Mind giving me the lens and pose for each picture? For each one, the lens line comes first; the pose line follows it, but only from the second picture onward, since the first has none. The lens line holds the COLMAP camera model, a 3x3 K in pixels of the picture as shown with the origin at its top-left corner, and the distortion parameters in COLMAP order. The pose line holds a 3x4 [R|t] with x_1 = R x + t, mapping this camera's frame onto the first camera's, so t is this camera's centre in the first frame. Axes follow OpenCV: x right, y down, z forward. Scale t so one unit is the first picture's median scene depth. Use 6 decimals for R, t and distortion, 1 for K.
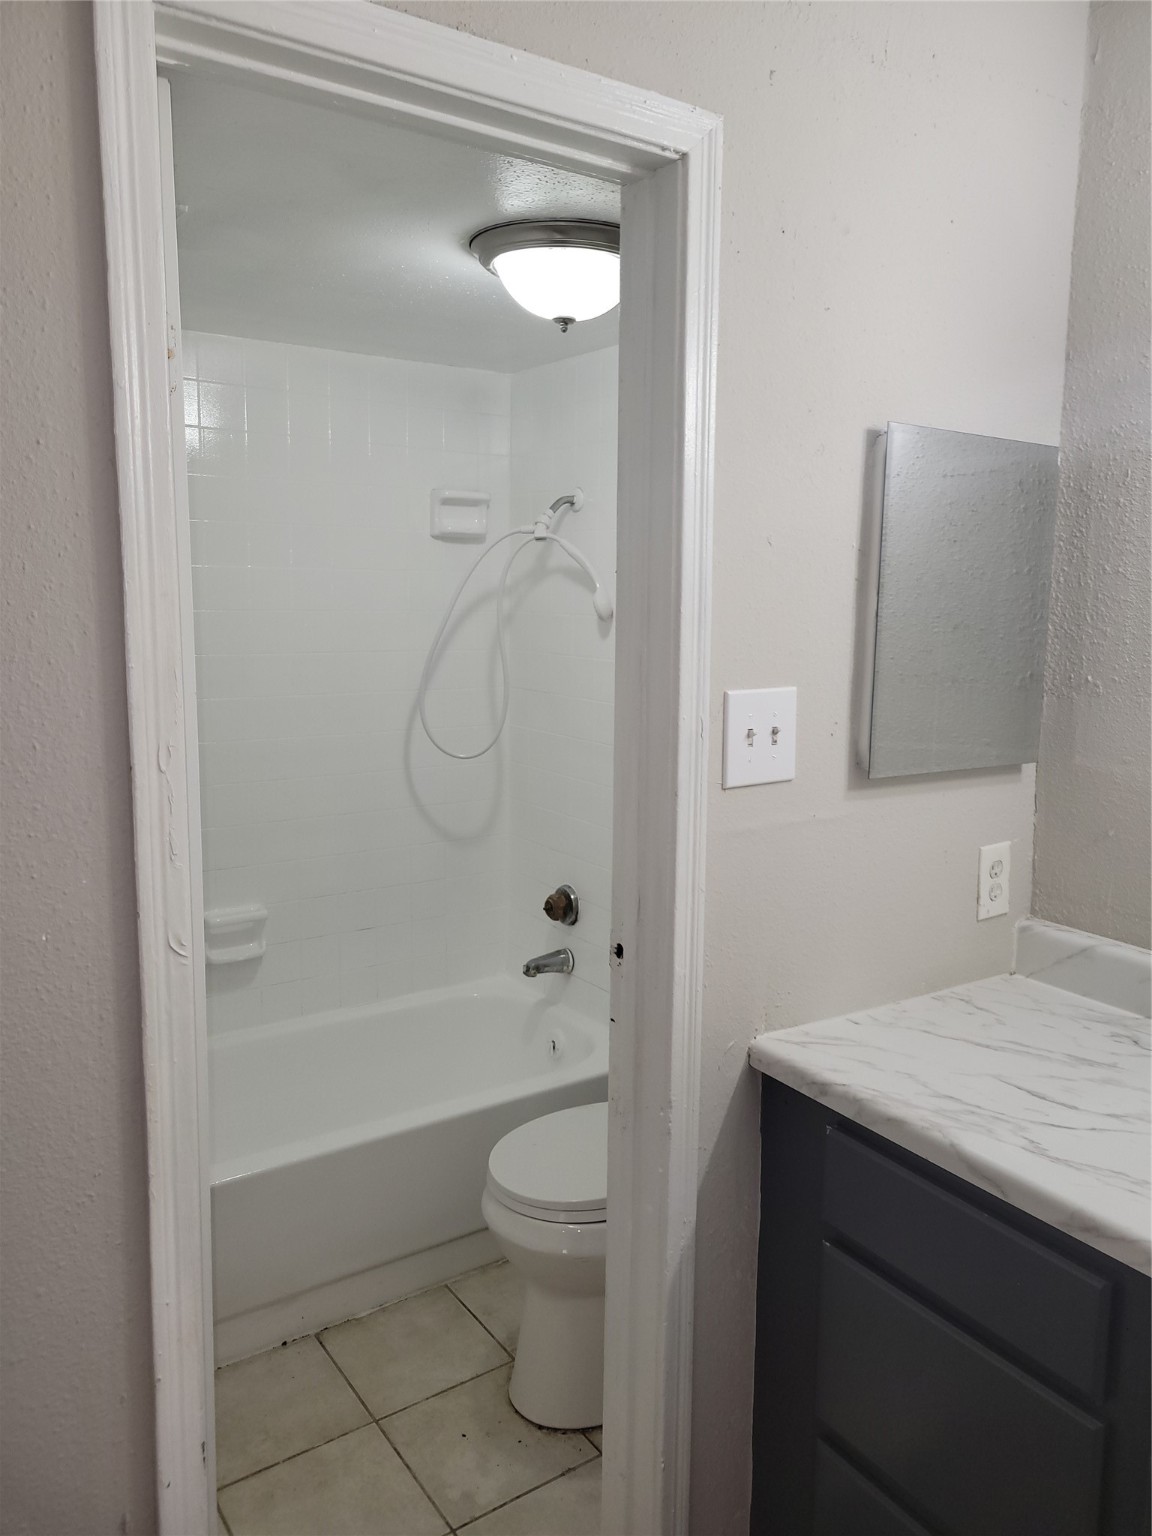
lens RADIAL K [[1116.0, 0, 550.3], [0, 1116.0, 763.5], [0, 0, 1]] dist [0.027927, -0.004420]
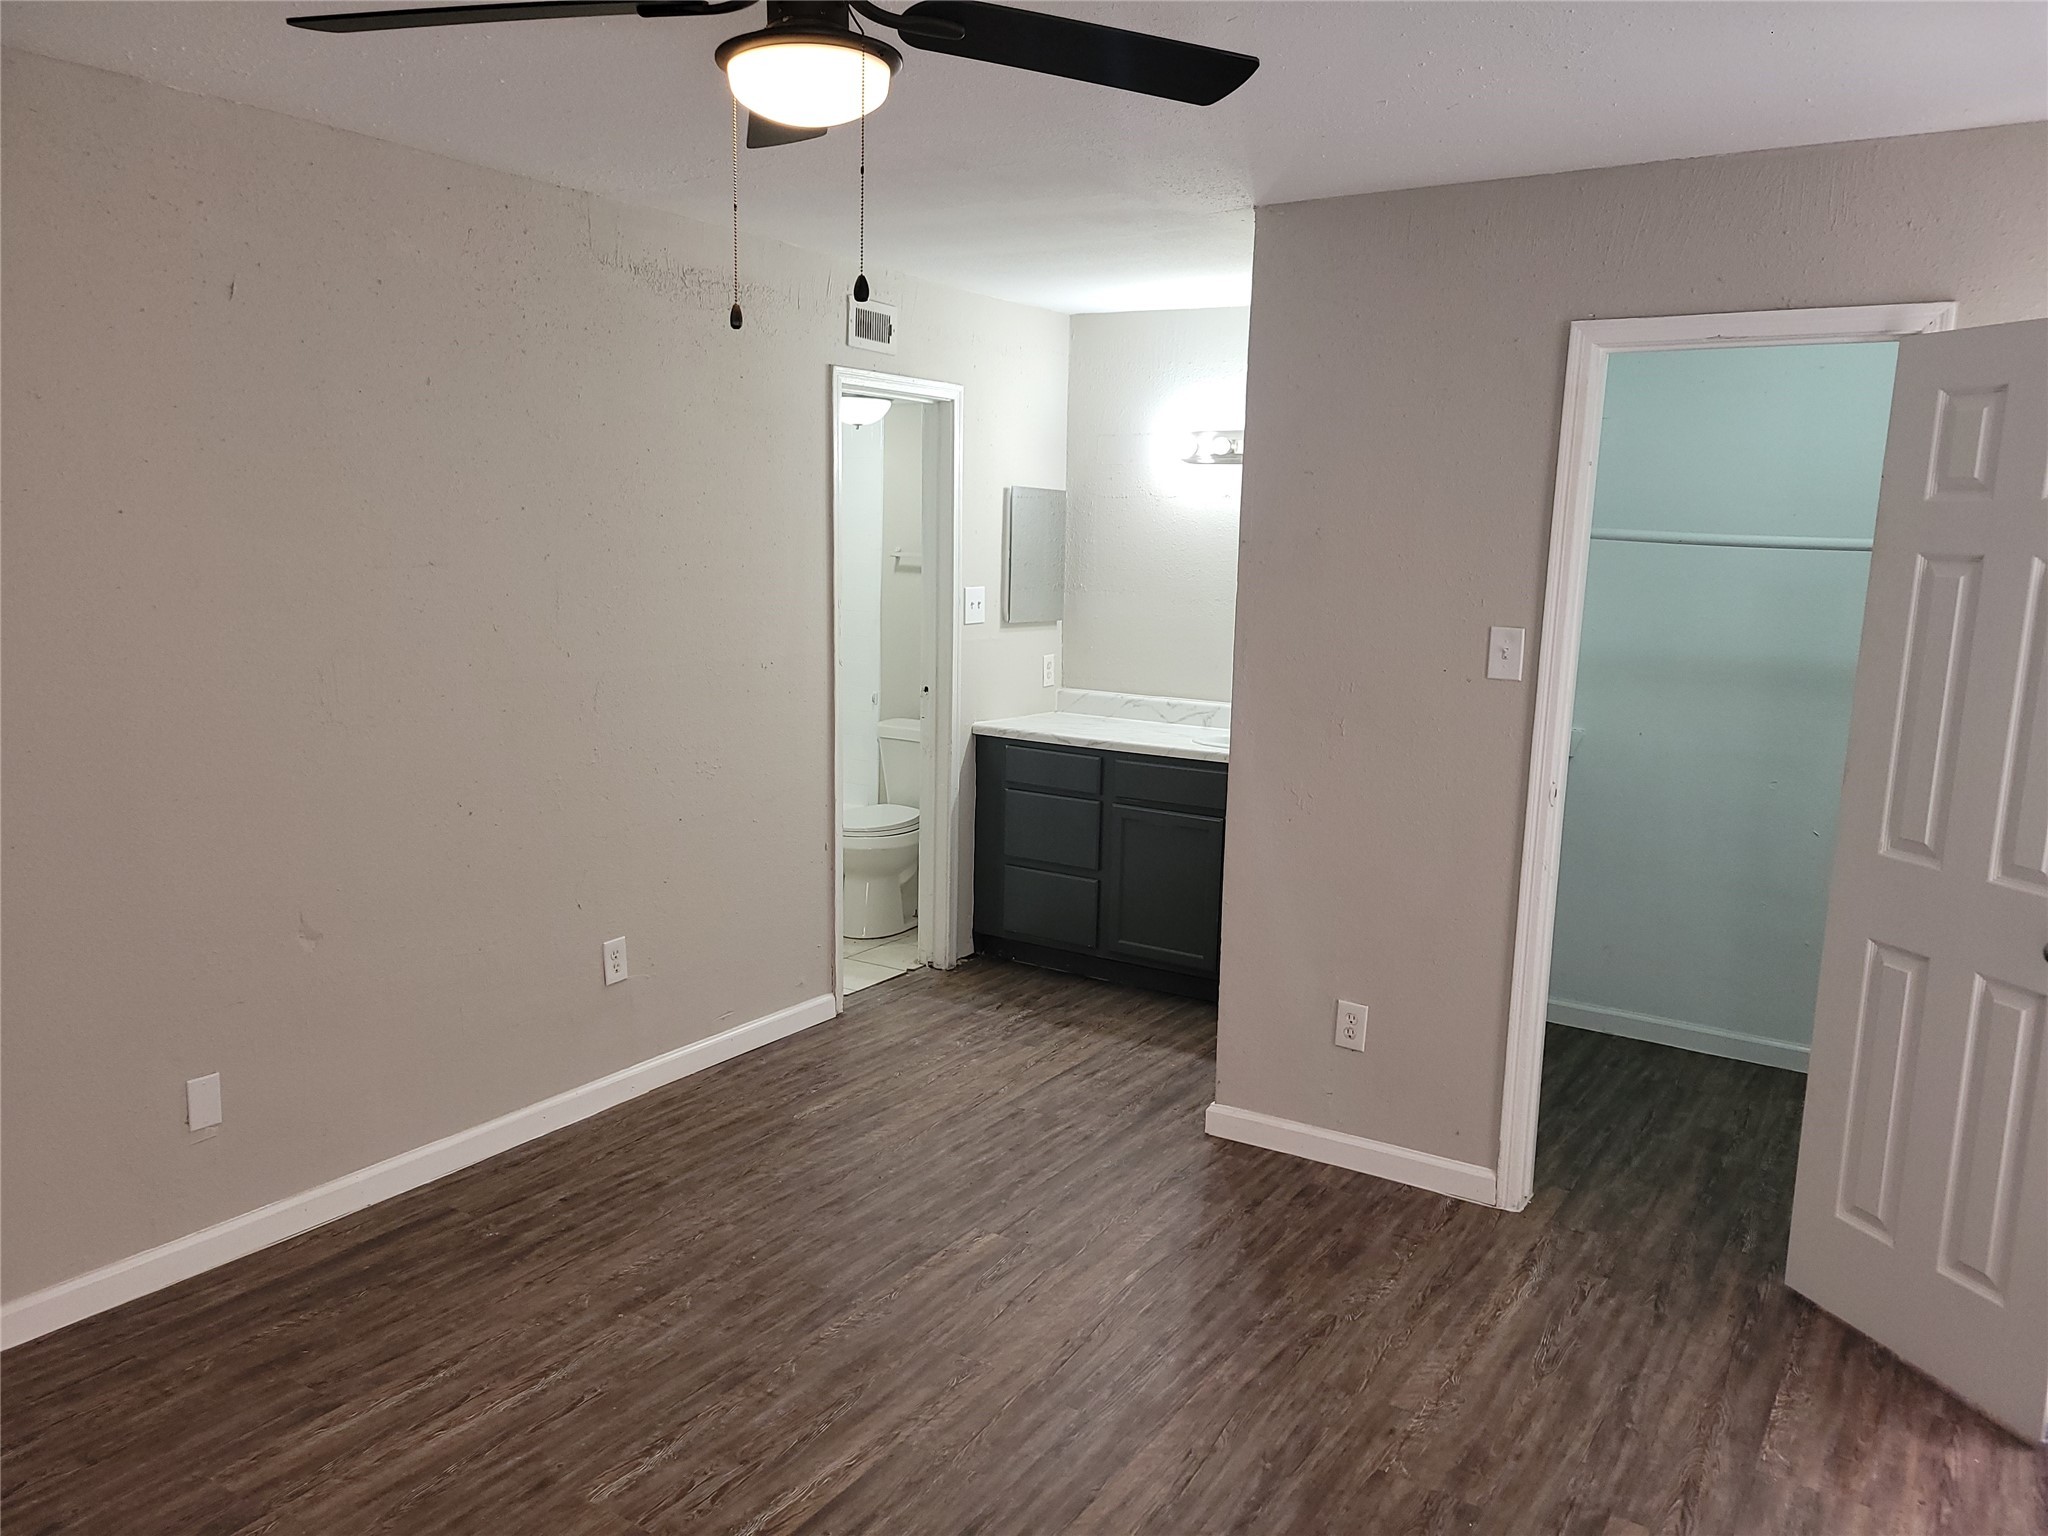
lens RADIAL K [[1529.6, 0, 990.8], [0, 1529.6, 785.3], [0, 0, 1]] dist [0.050887, -0.007415]
pose [[0.914263, -0.057508, 0.401019, -1.181540], [0.044401, 0.998134, 0.041909, 0.236438], [-0.402681, -0.020510, 0.915111, -2.203659]]
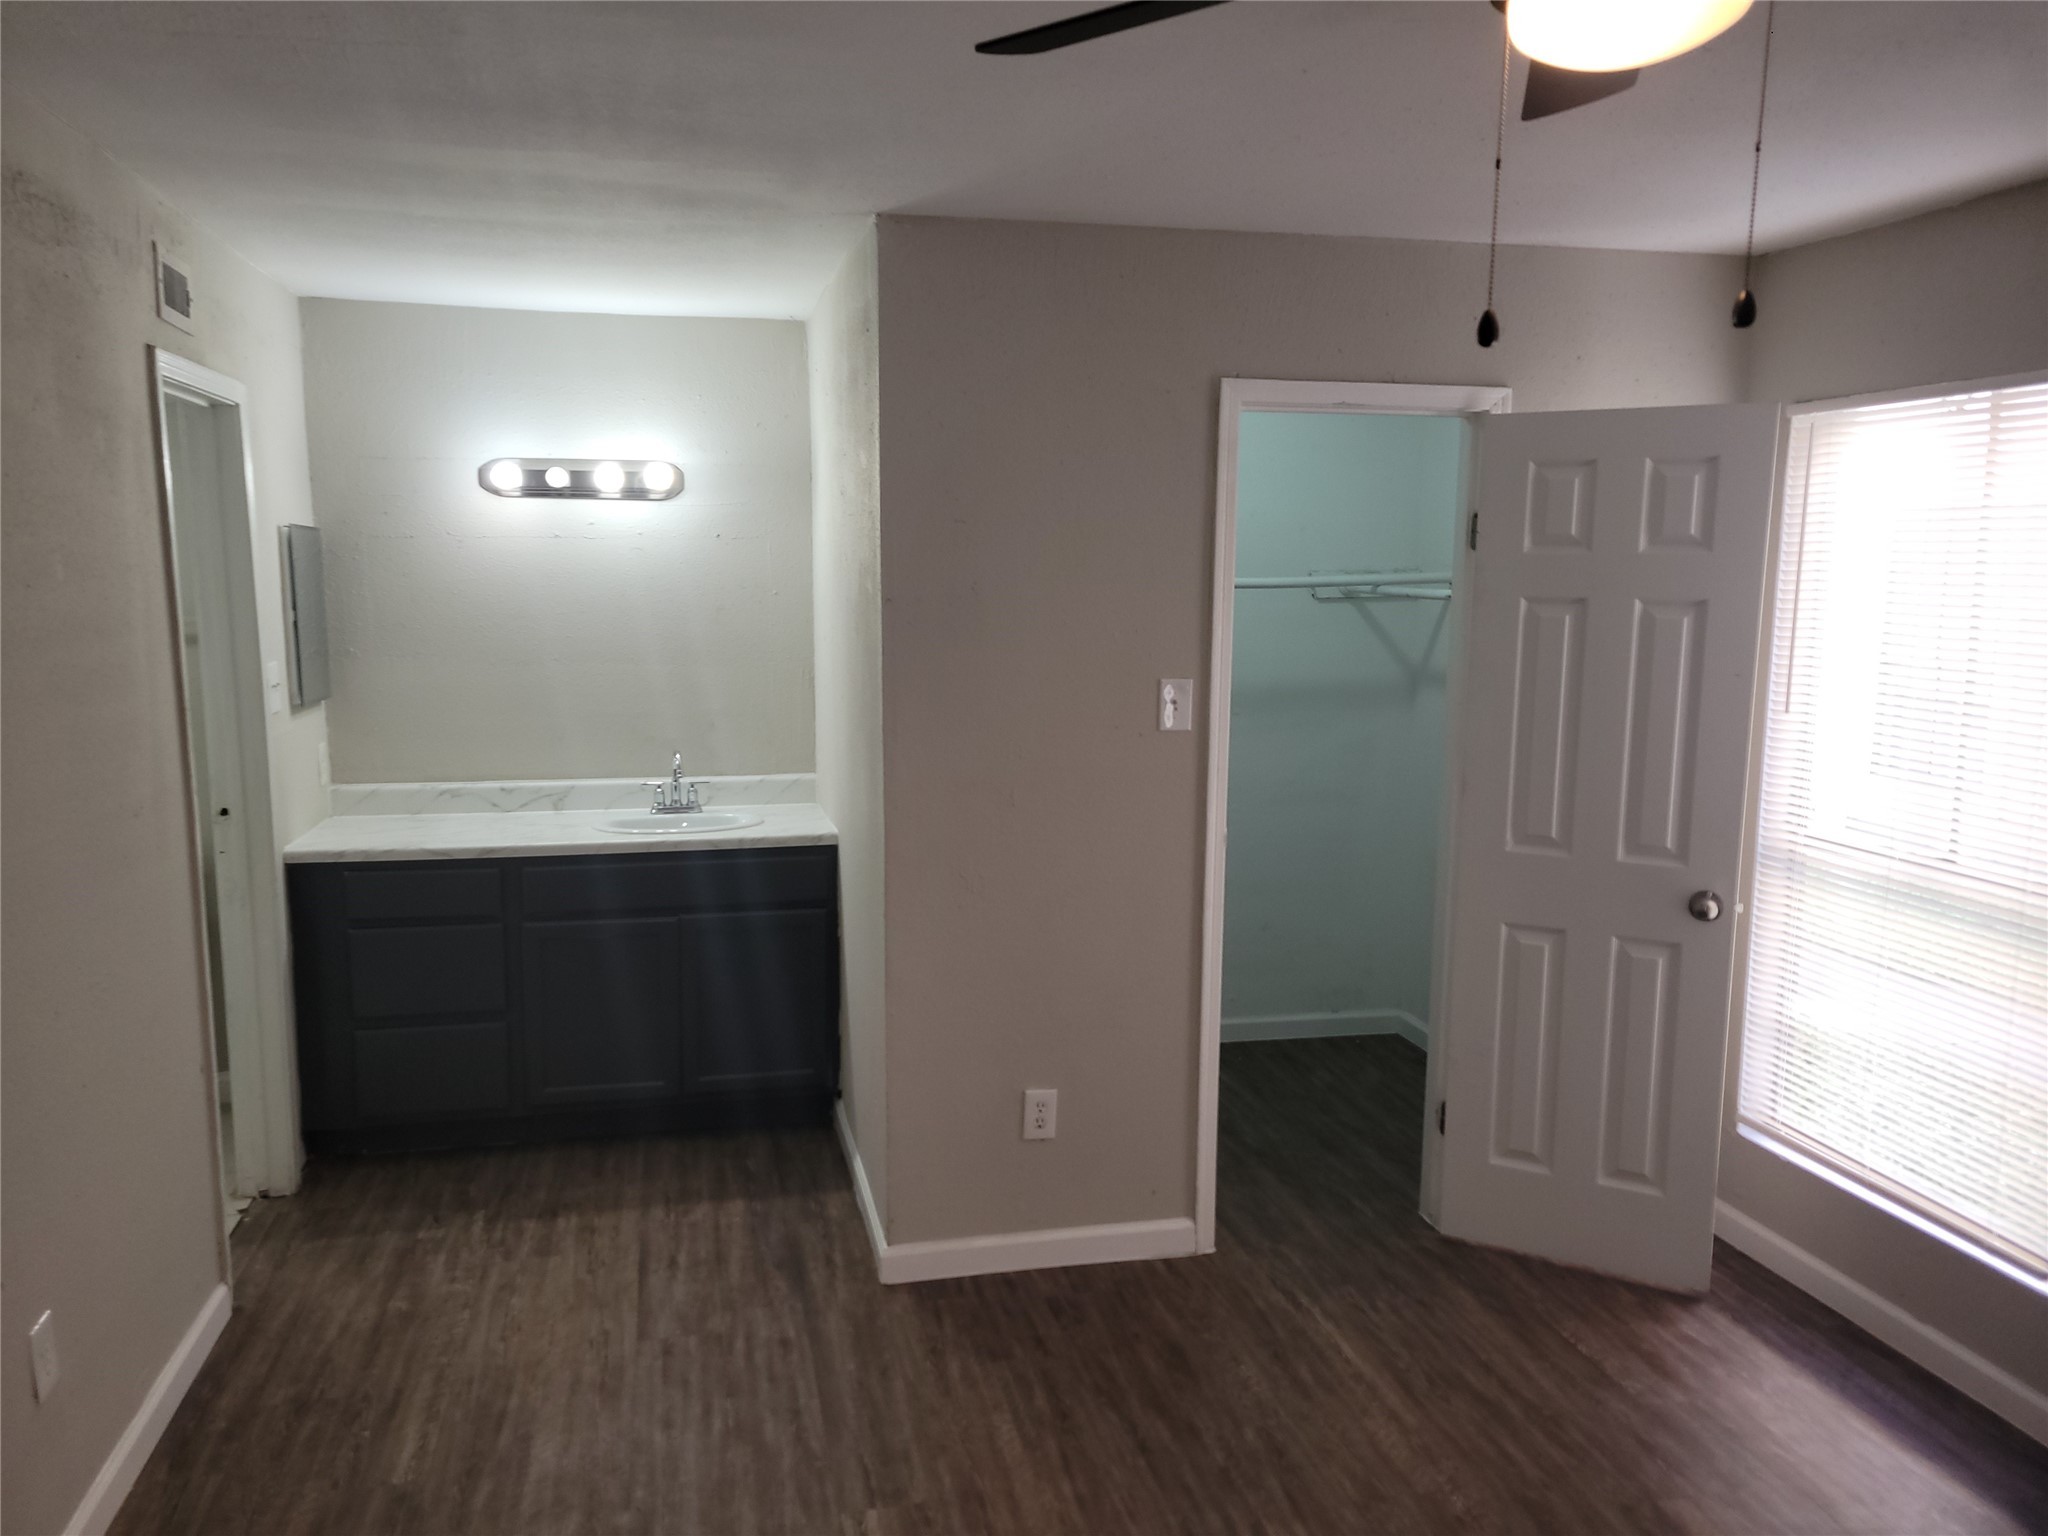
lens RADIAL K [[1529.6, 0, 990.8], [0, 1529.6, 785.3], [0, 0, 1]] dist [0.050887, -0.007415]
pose [[0.356980, -0.143160, 0.923077, -1.736122], [0.131640, 0.986034, 0.102015, 0.029436], [-0.924790, 0.085097, 0.370840, -1.041178]]
